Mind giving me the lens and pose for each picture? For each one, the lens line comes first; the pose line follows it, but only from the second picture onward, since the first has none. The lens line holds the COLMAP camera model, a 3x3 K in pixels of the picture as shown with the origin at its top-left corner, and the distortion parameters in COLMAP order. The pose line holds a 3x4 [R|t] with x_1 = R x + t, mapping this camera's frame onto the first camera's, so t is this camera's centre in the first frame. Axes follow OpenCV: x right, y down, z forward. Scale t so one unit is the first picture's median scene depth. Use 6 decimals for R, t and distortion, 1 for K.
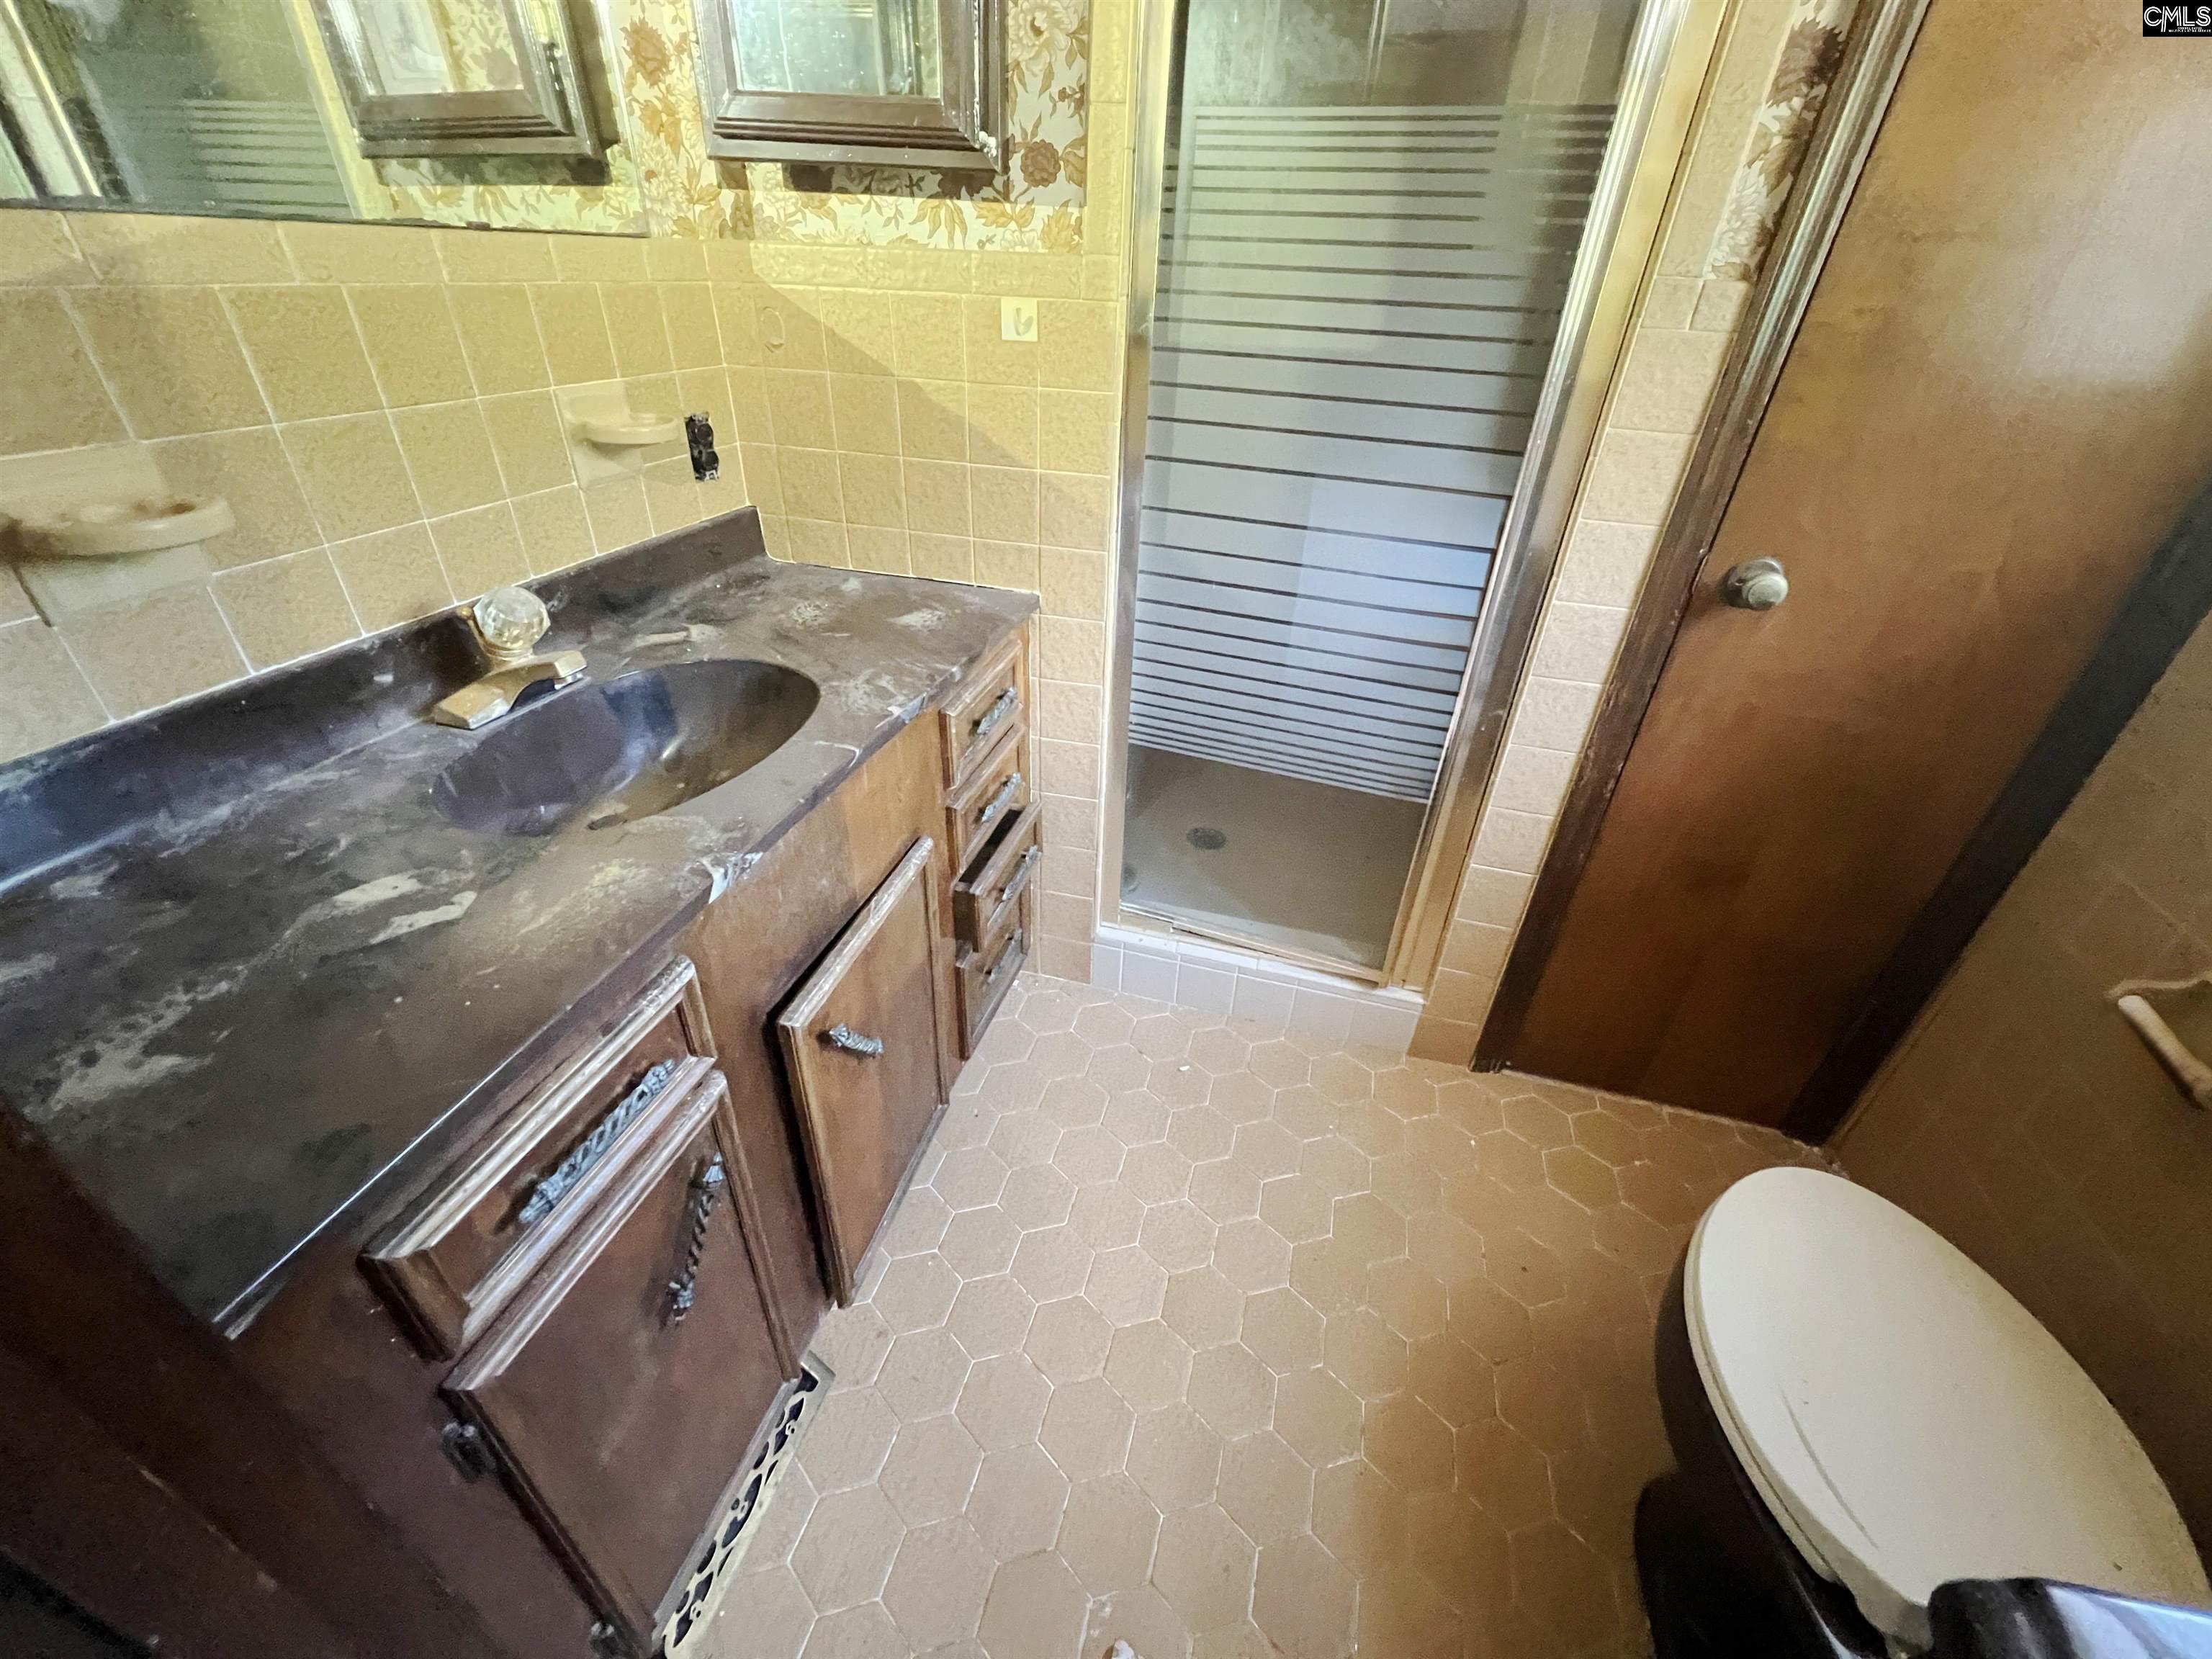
lens RADIAL K [[892.6, 0, 1110.0], [0, 892.6, 822.1], [0, 0, 1]] dist [0.000463, 0.000794]
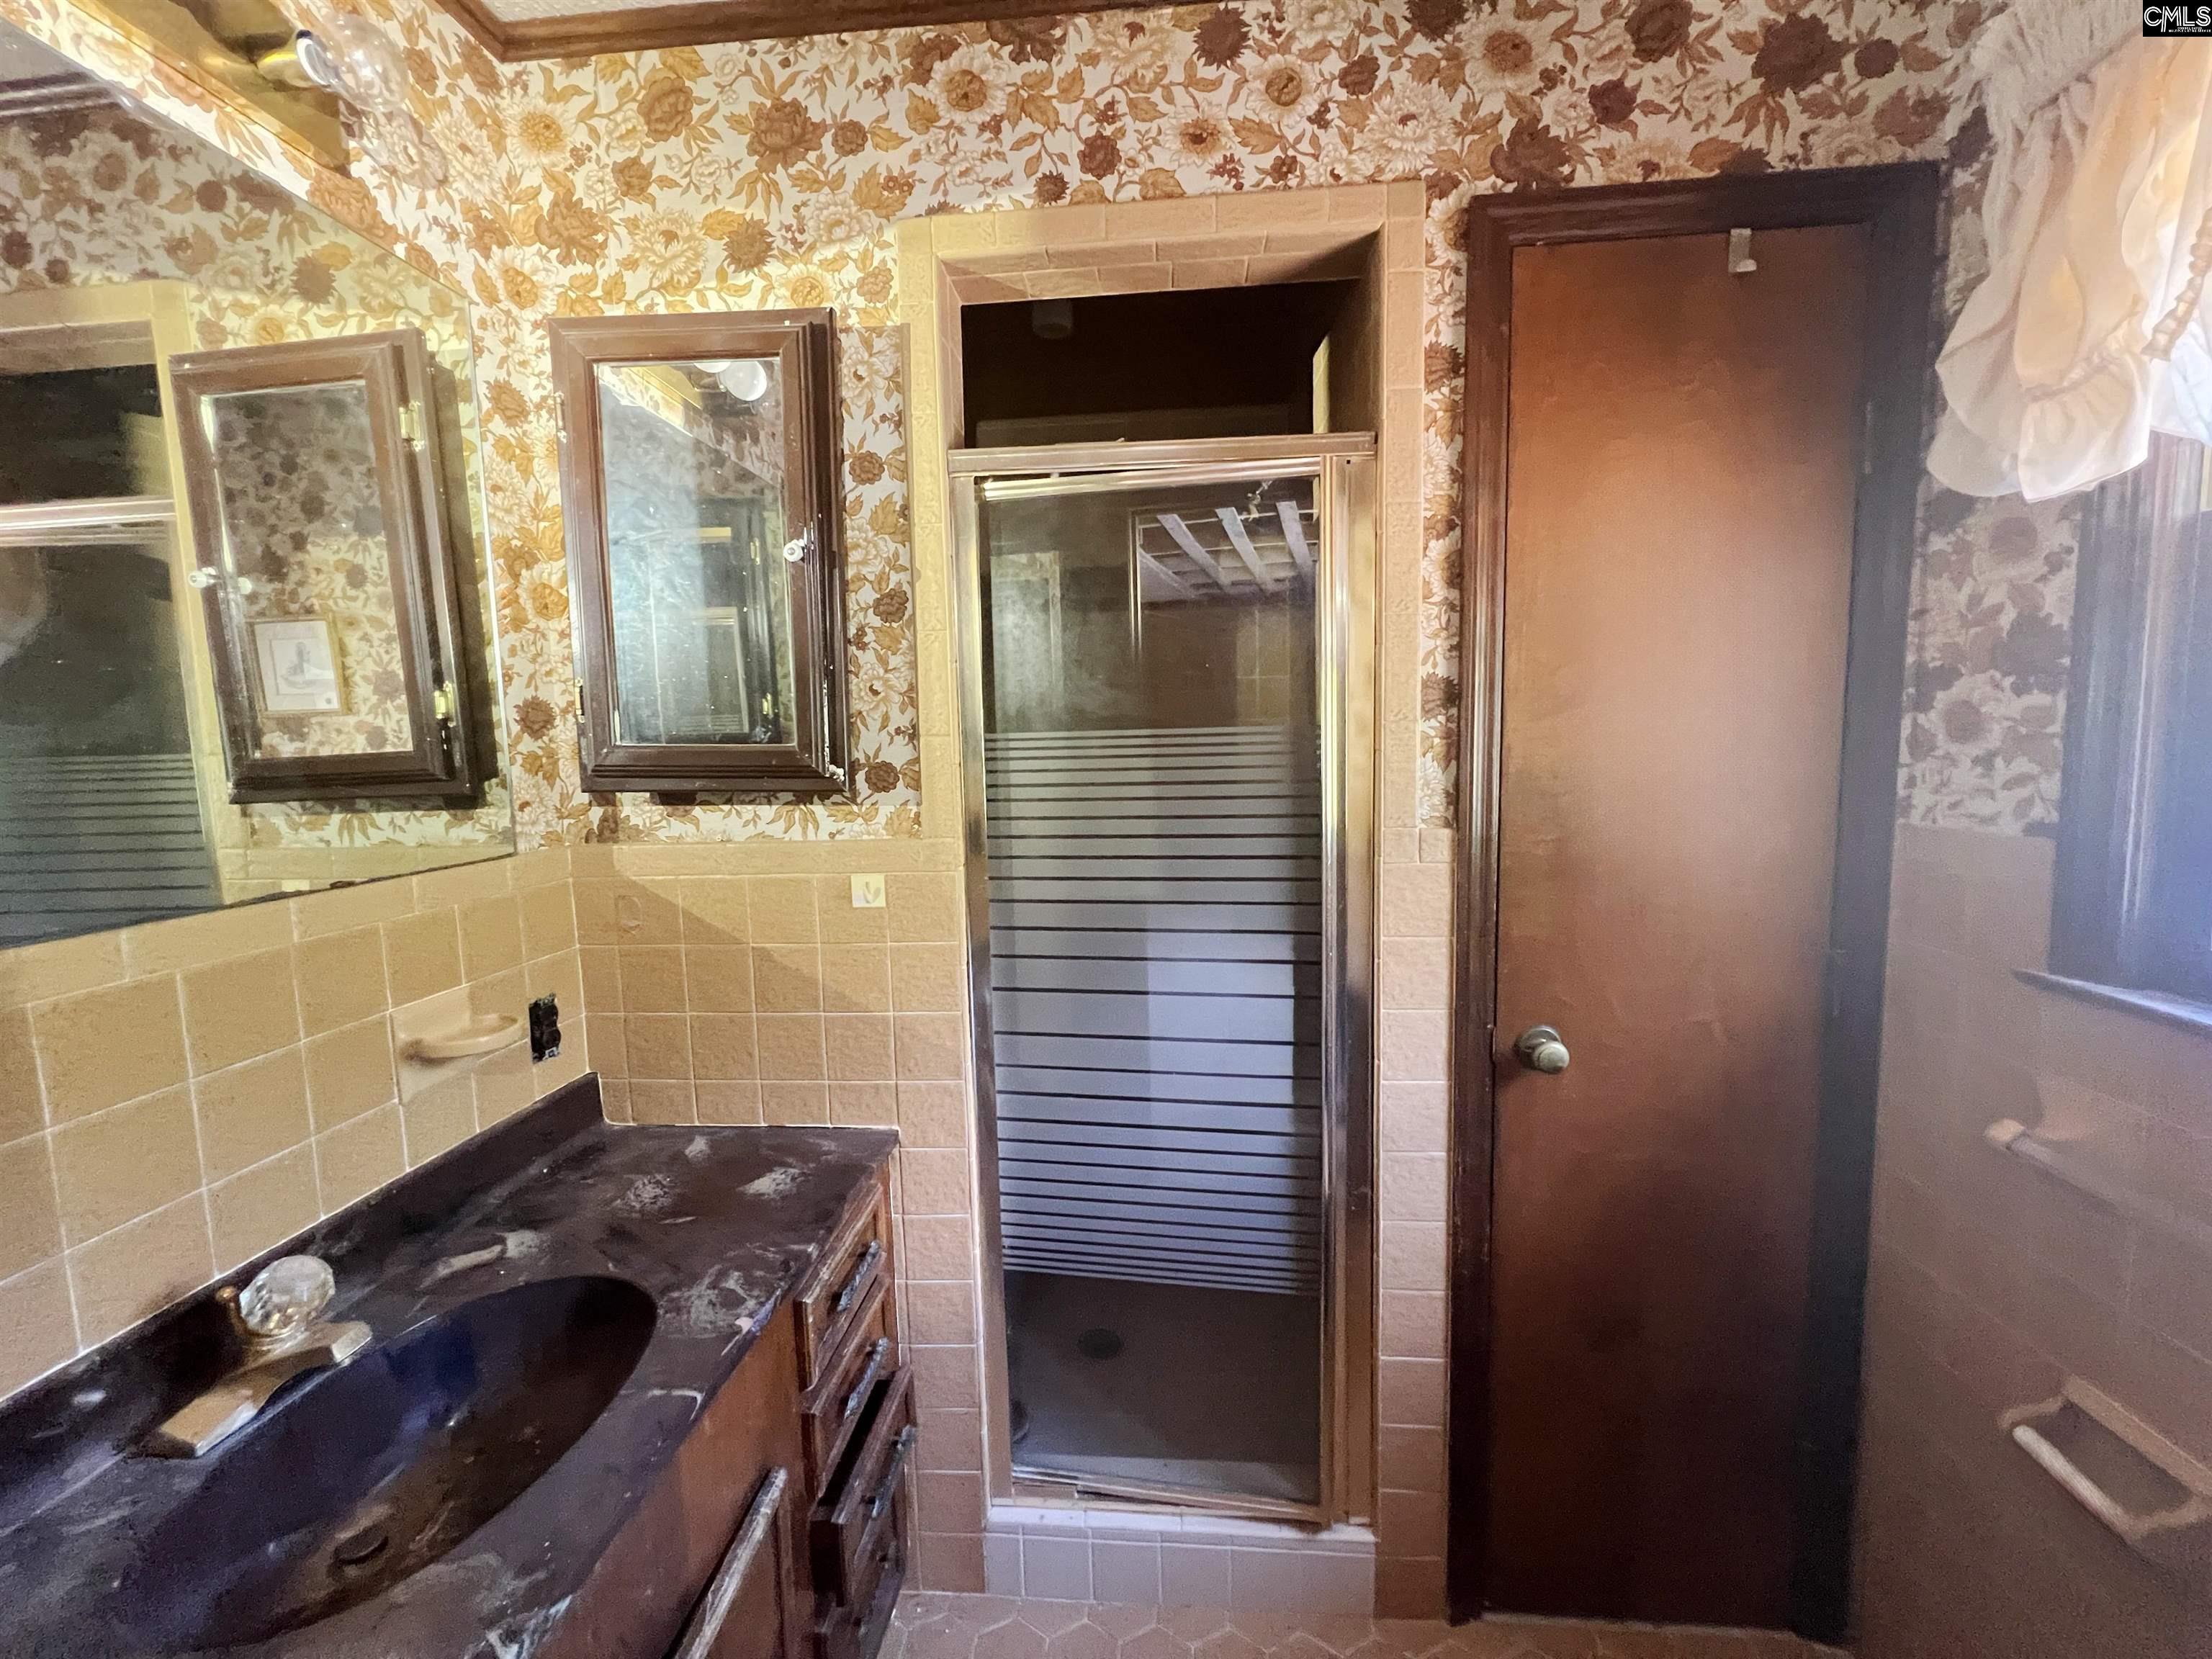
lens RADIAL K [[892.6, 0, 1110.0], [0, 892.6, 822.1], [0, 0, 1]] dist [0.000463, 0.000794]
pose [[0.980811, -0.084037, 0.175921, 0.006359], [0.153649, 0.888617, -0.432147, -0.108355], [-0.120010, 0.450885, 0.884478, -0.066629]]
